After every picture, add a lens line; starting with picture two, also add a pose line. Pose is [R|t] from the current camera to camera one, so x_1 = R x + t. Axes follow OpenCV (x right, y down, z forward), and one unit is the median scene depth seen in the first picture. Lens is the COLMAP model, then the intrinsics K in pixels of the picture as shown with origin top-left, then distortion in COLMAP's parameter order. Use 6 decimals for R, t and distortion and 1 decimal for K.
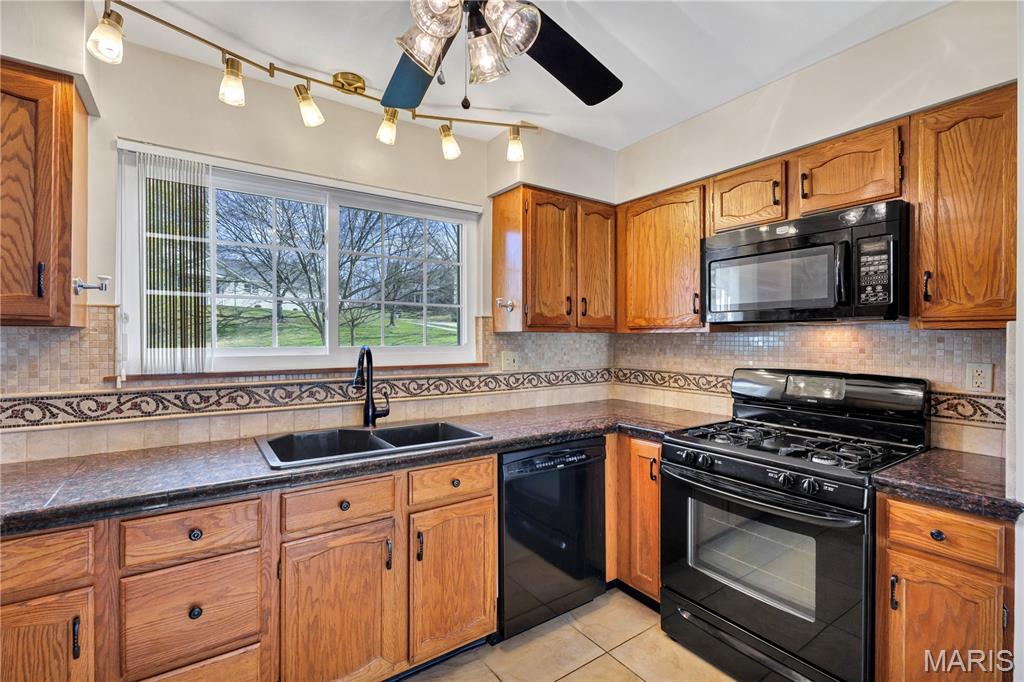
lens RADIAL K [[459.6, 0, 513.3], [0, 459.6, 339.9], [0, 0, 1]] dist [0.002191, 0.000674]
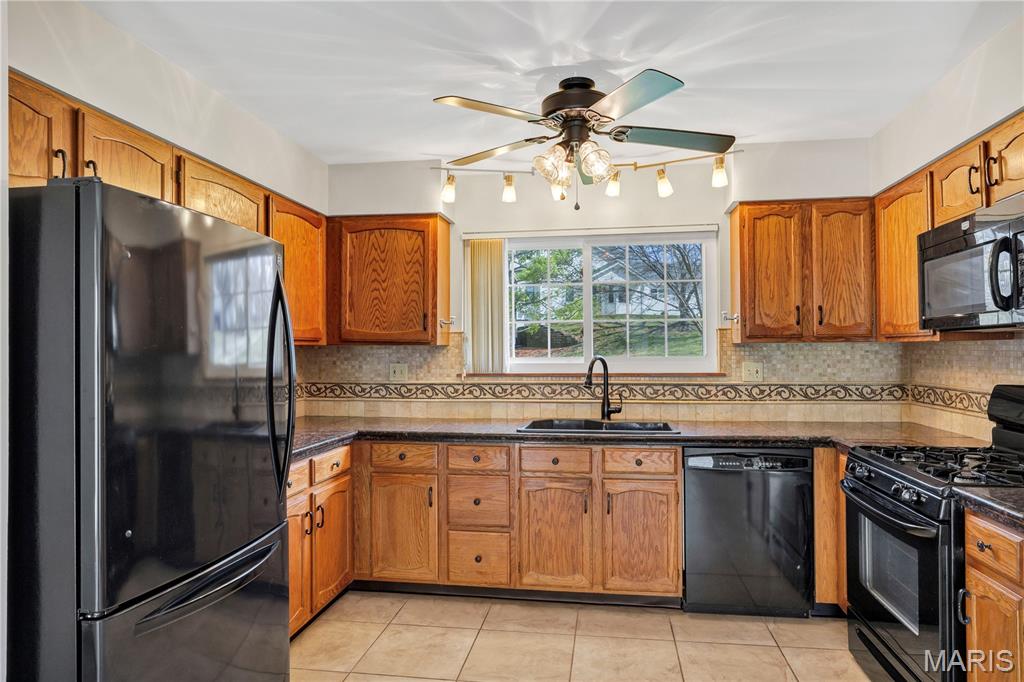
lens RADIAL K [[600.0, 0, 513.5], [0, 600.0, 342.2], [0, 0, 1]] dist [-0.004853, 0.002310]
pose [[0.720847, -0.015505, -0.692921, 0.660025], [0.004897, 0.999839, -0.017279, 0.001736], [0.693077, 0.009062, 0.720806, -0.378677]]
